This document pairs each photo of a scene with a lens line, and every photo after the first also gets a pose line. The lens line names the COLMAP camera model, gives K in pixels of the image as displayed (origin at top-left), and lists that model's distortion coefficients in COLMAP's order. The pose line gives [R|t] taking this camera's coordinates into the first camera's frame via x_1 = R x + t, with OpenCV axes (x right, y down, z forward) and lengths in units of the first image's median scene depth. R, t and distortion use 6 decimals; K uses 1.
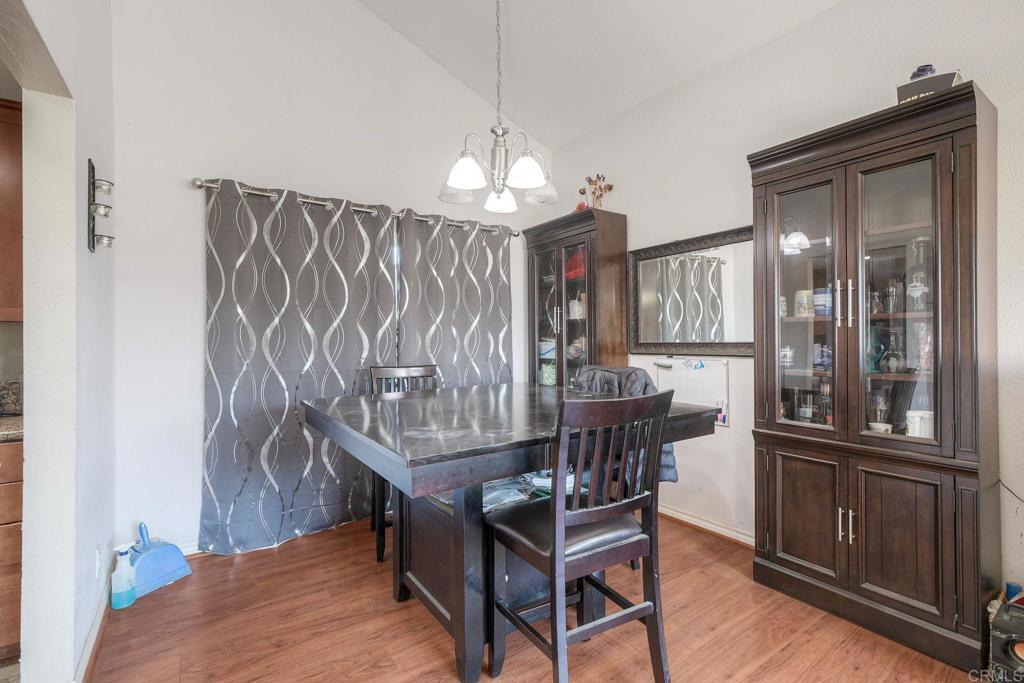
lens RADIAL K [[460.3, 0, 512.0], [0, 460.3, 341.5], [0, 0, 1]] dist [0.001997, -0.000240]
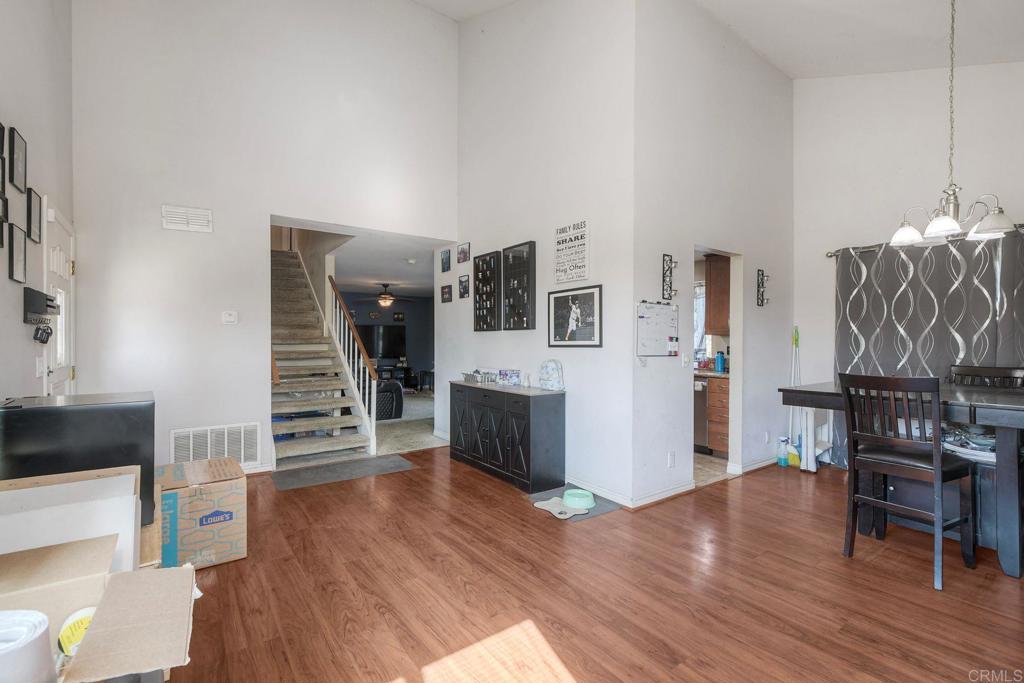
lens RADIAL K [[460.3, 0, 512.0], [0, 460.3, 341.5], [0, 0, 1]] dist [0.001997, -0.000240]
pose [[0.026429, 0.002158, -0.999648, 0.843097], [-0.005494, 0.999983, 0.002014, -0.004500], [0.999636, 0.005439, 0.026441, -0.215530]]
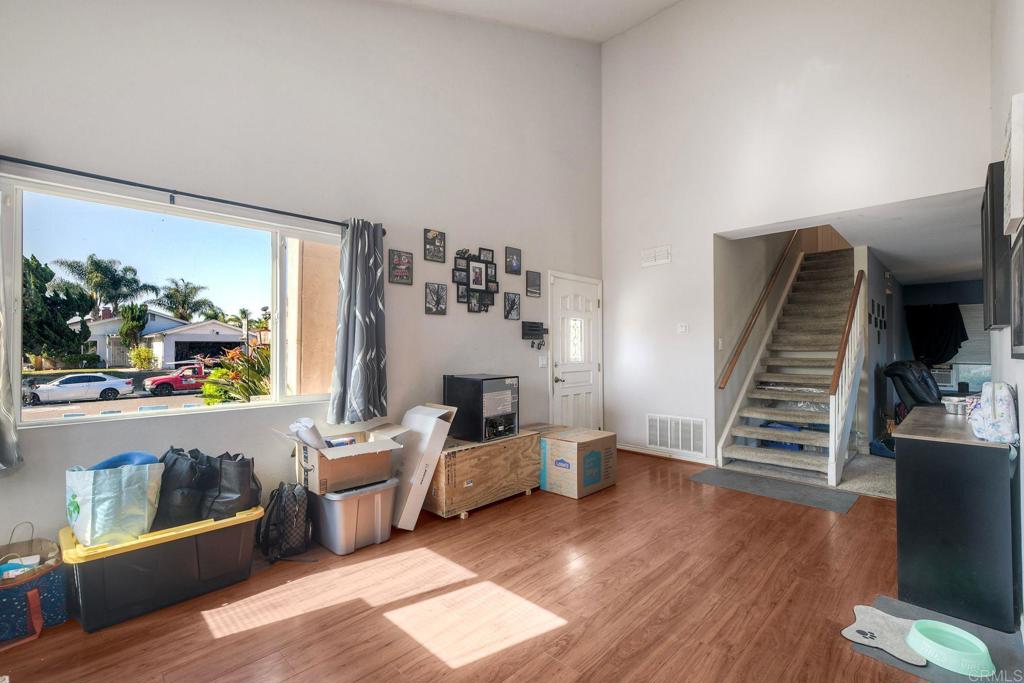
lens RADIAL K [[453.1, 0, 512.0], [0, 453.1, 341.5], [0, 0, 1]] dist [0.001842, -0.000021]
pose [[-0.980946, -0.001195, -0.194279, 0.412597], [0.000543, 0.999960, -0.008894, -0.007776], [0.194281, -0.008830, -0.980906, 0.420363]]
